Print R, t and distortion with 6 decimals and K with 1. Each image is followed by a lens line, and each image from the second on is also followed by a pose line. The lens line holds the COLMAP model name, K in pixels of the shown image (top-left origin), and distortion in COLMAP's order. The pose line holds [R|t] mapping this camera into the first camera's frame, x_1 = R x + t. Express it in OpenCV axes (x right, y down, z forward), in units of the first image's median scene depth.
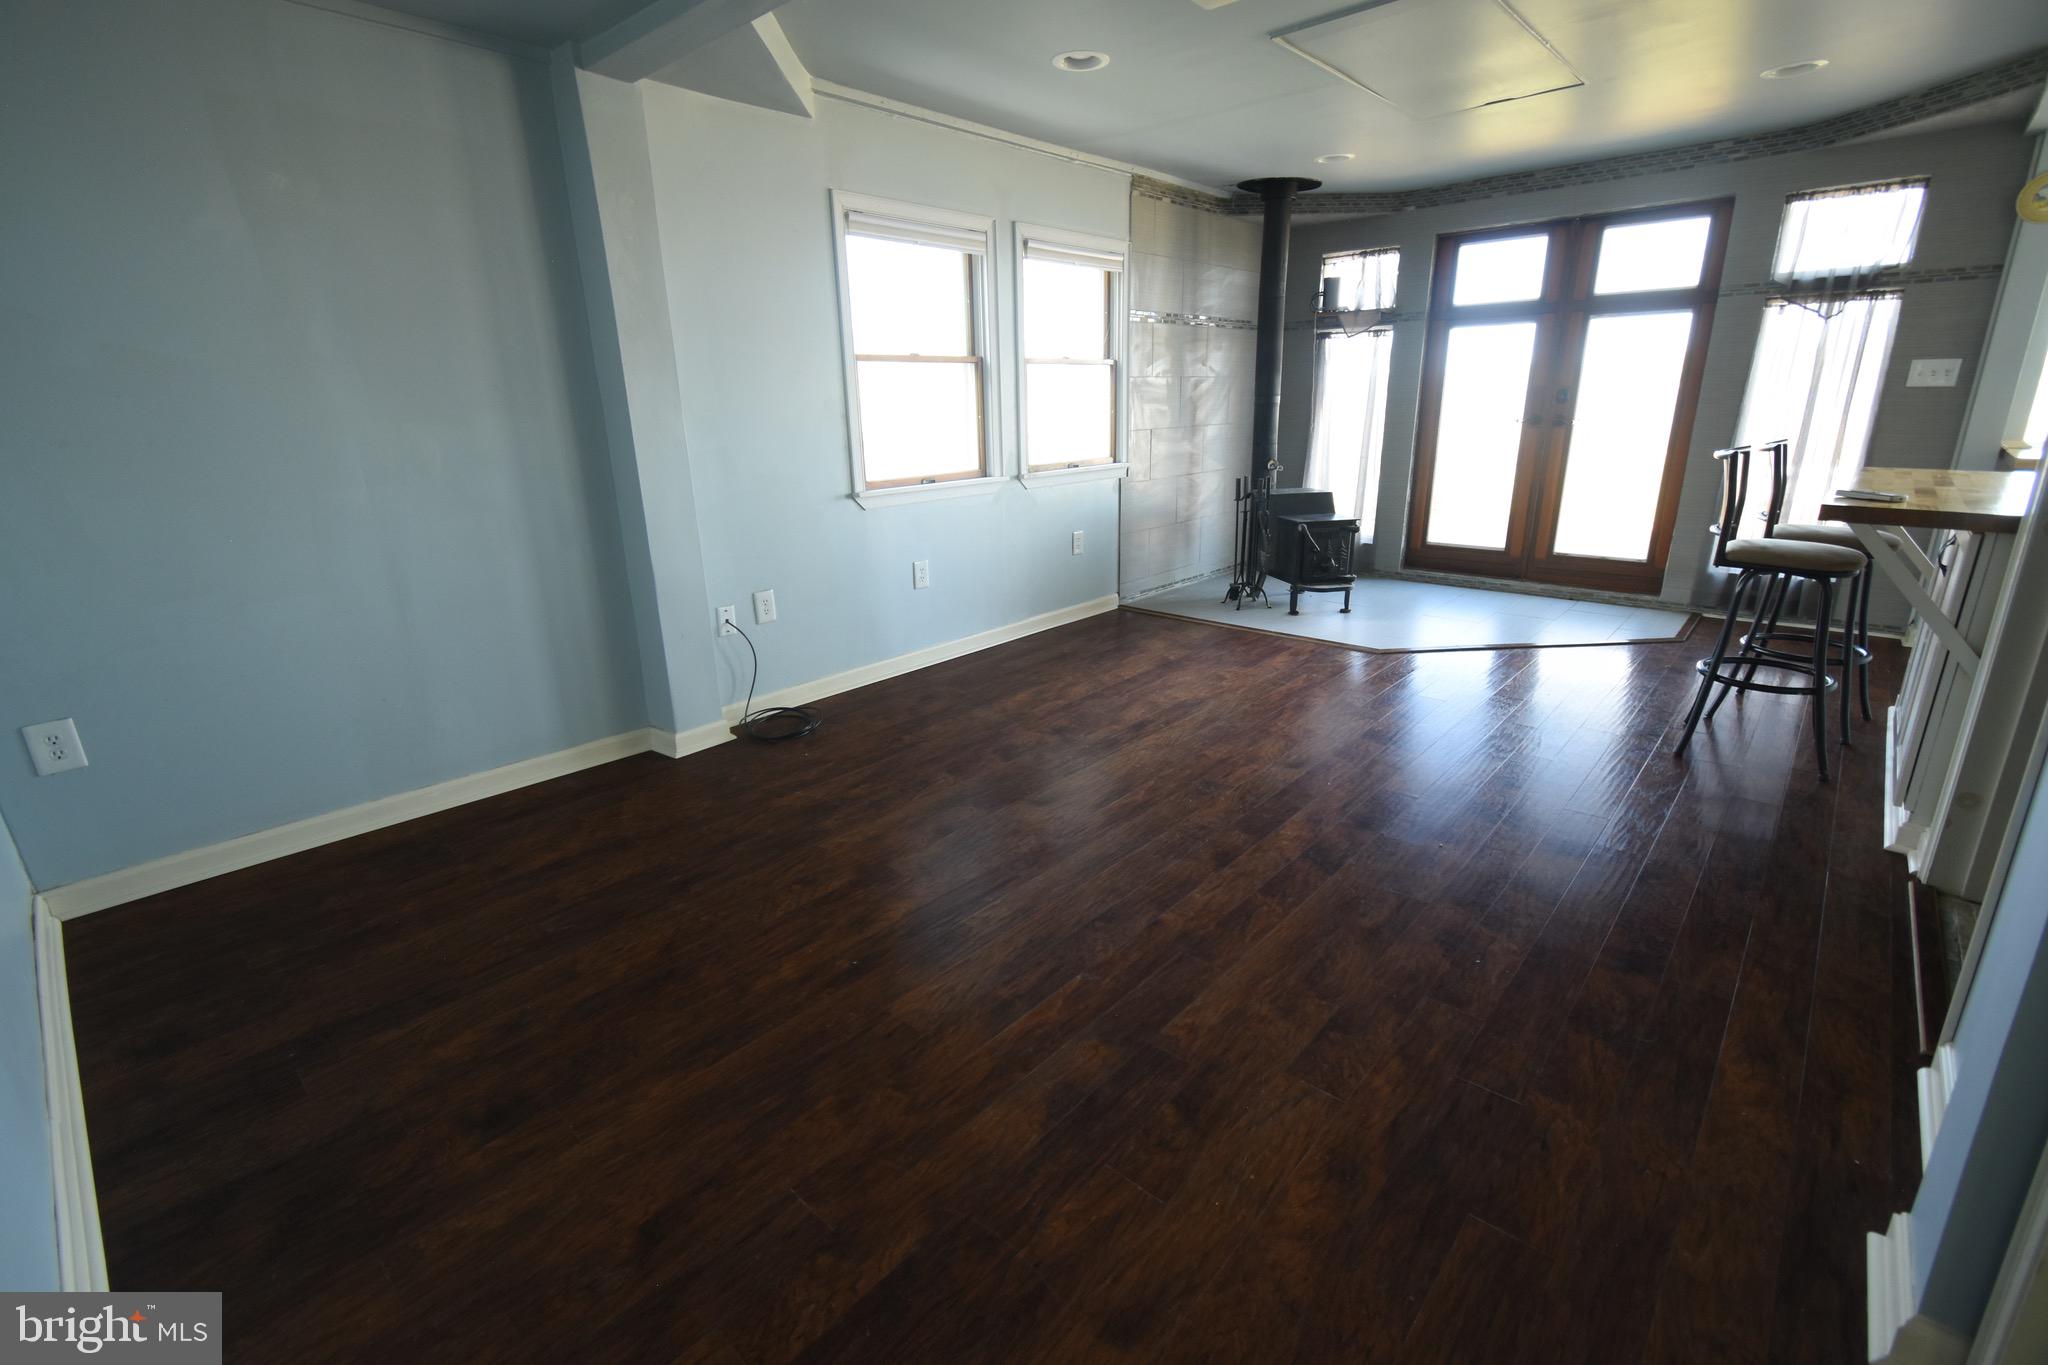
lens RADIAL K [[902.4, 0, 1028.7], [0, 902.4, 666.3], [0, 0, 1]] dist [-0.000601, -0.000299]
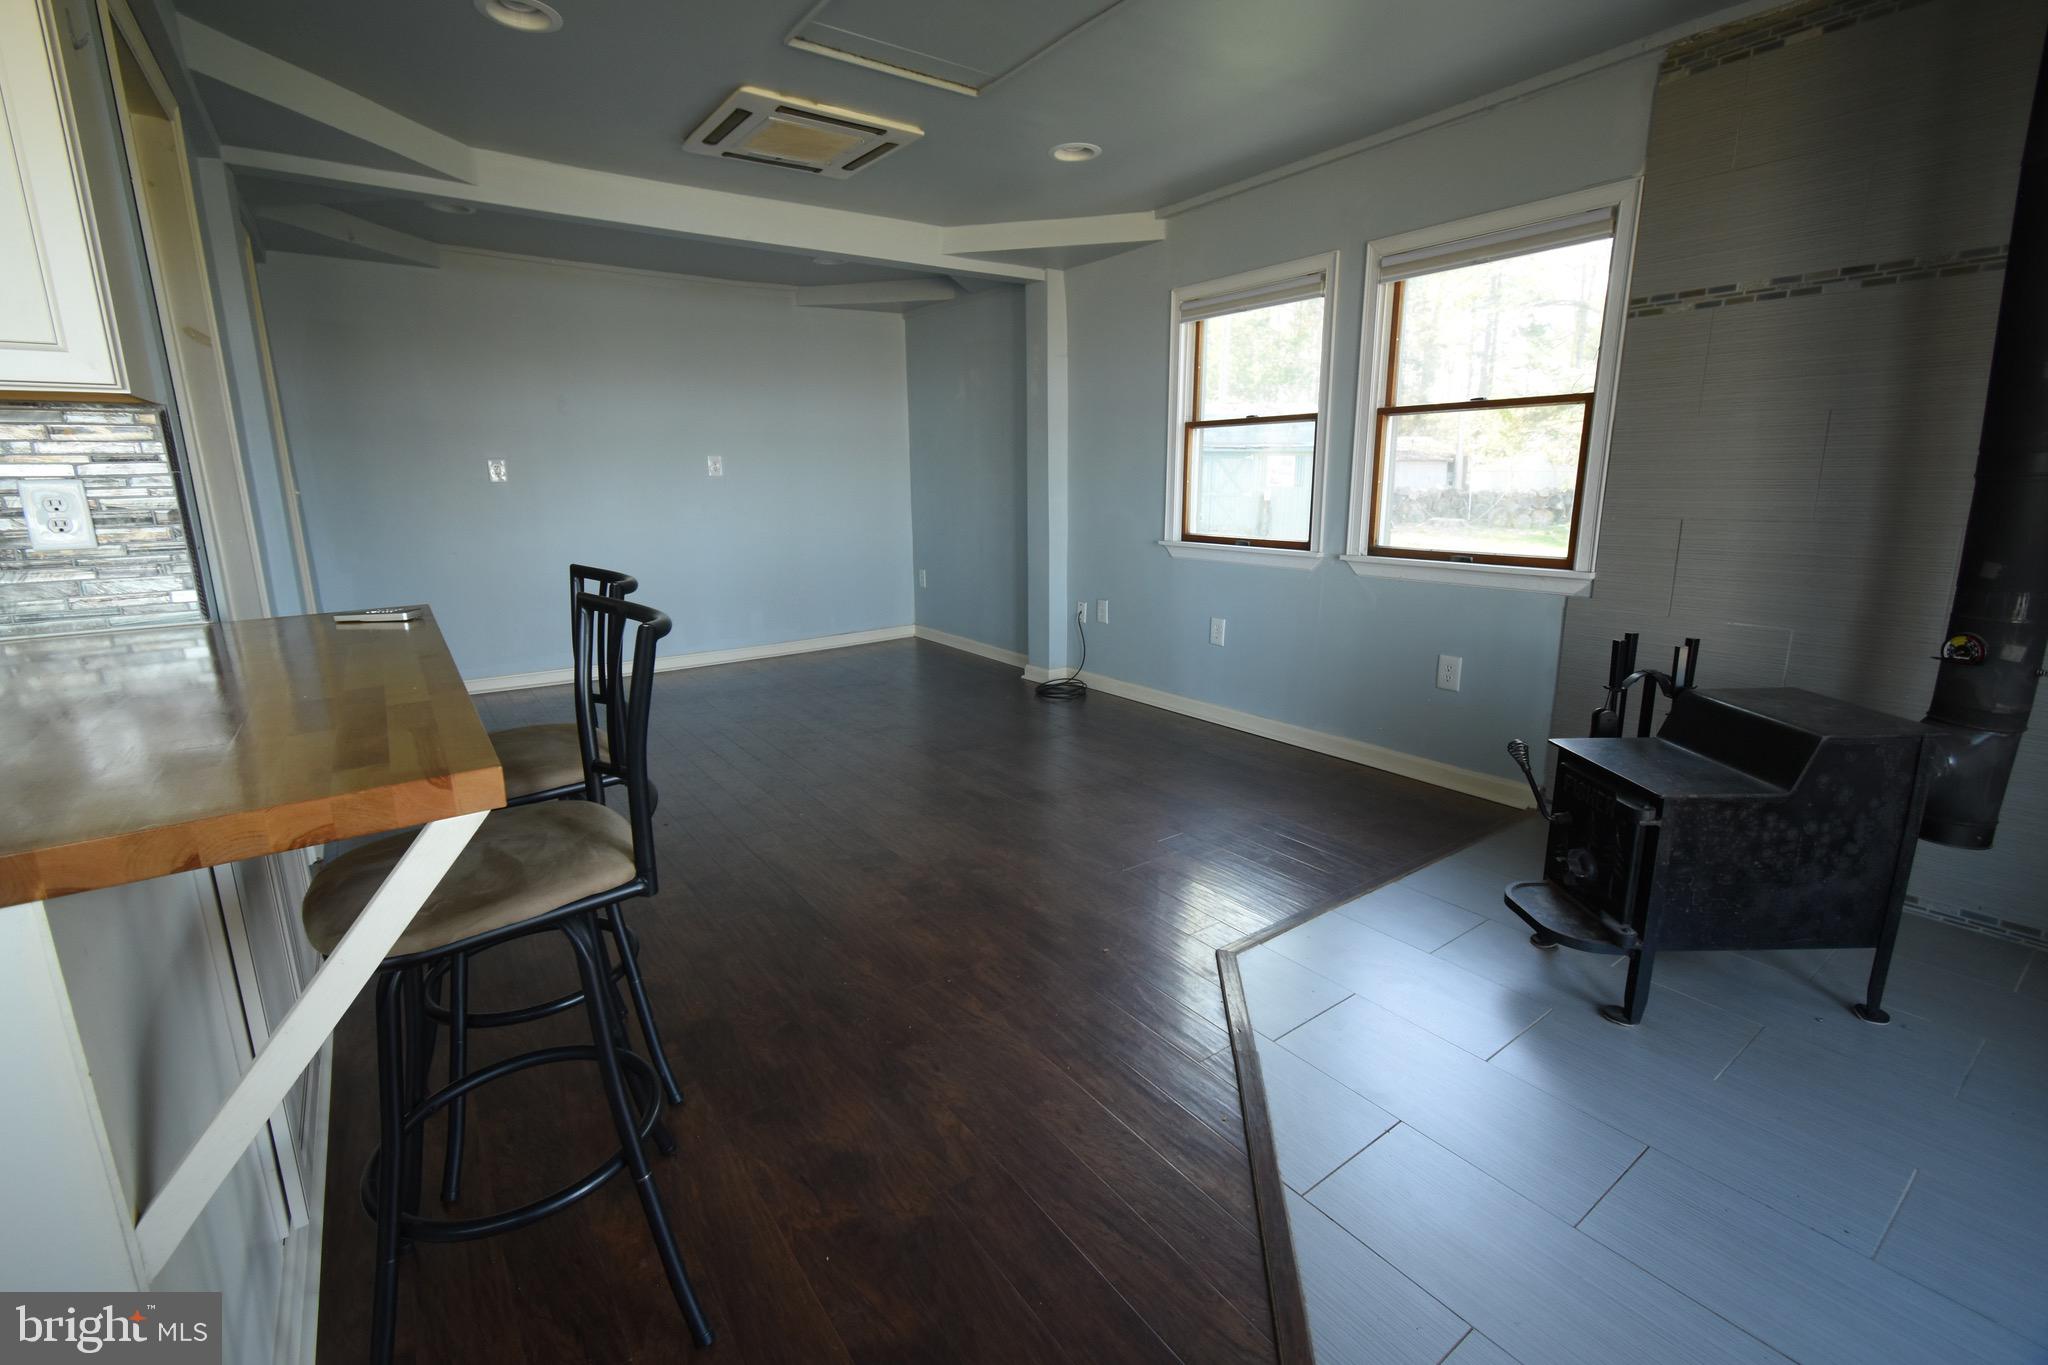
lens RADIAL K [[902.4, 0, 1028.7], [0, 902.4, 666.3], [0, 0, 1]] dist [-0.000601, -0.000299]
pose [[-0.209535, 0.226015, -0.951321, 0.898785], [-0.266667, 0.922830, 0.277981, -0.290902], [0.940736, 0.311932, -0.133094, 0.948742]]
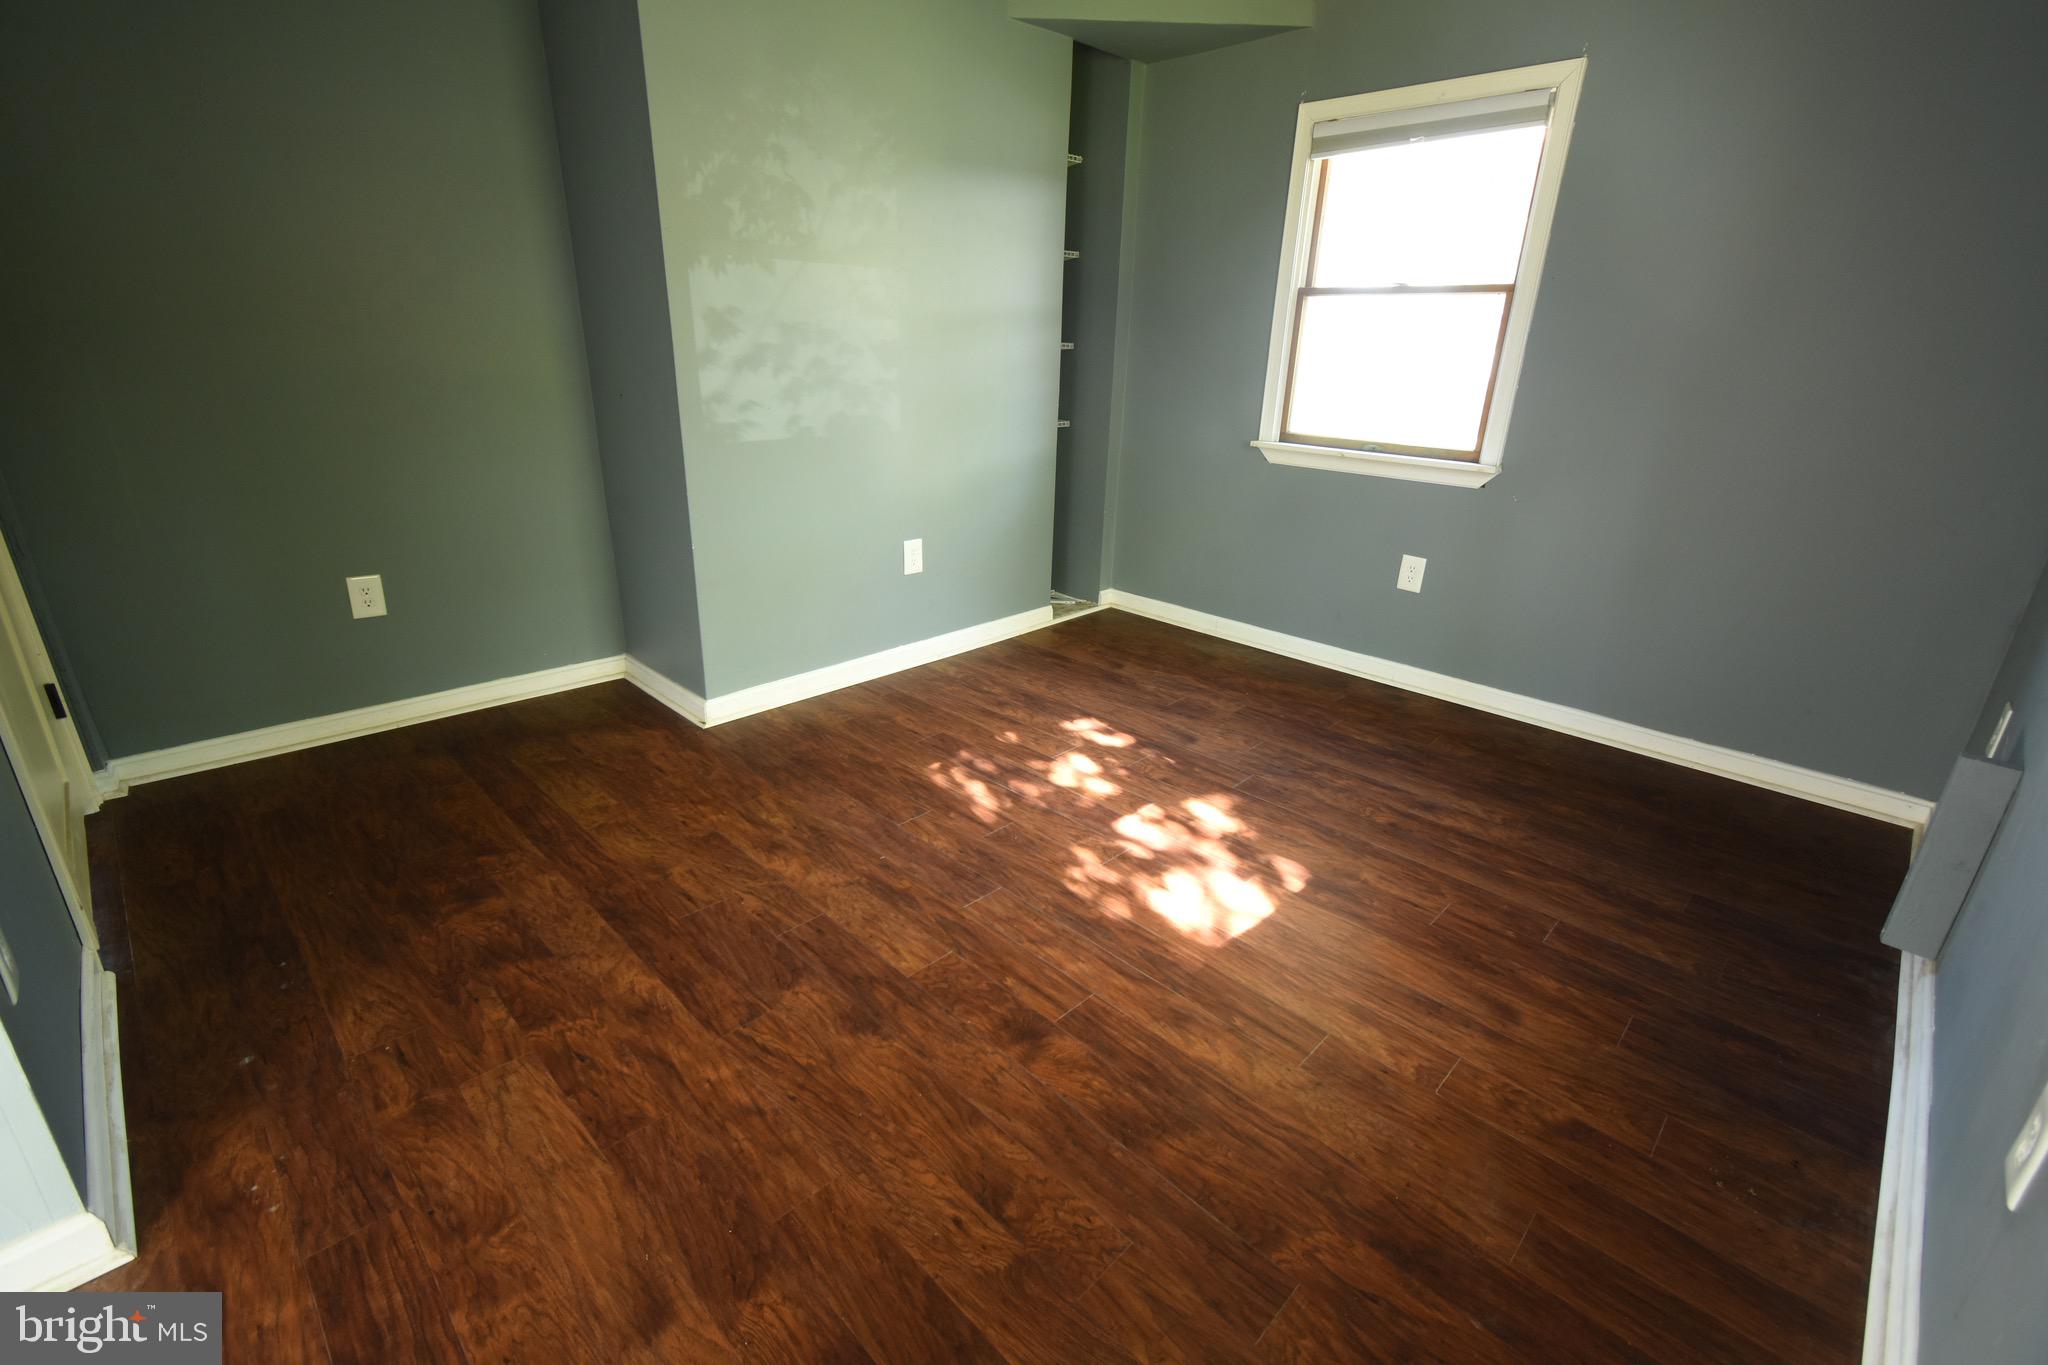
lens RADIAL K [[854.1, 0, 1032.4], [0, 854.1, 662.9], [0, 0, 1]] dist [-0.001077, -0.000144]
pose [[-0.039534, 0.365774, -0.929864, 0.671657], [-0.315292, 0.878483, 0.358968, -0.214007], [0.948171, 0.307370, 0.080596, 0.707806]]
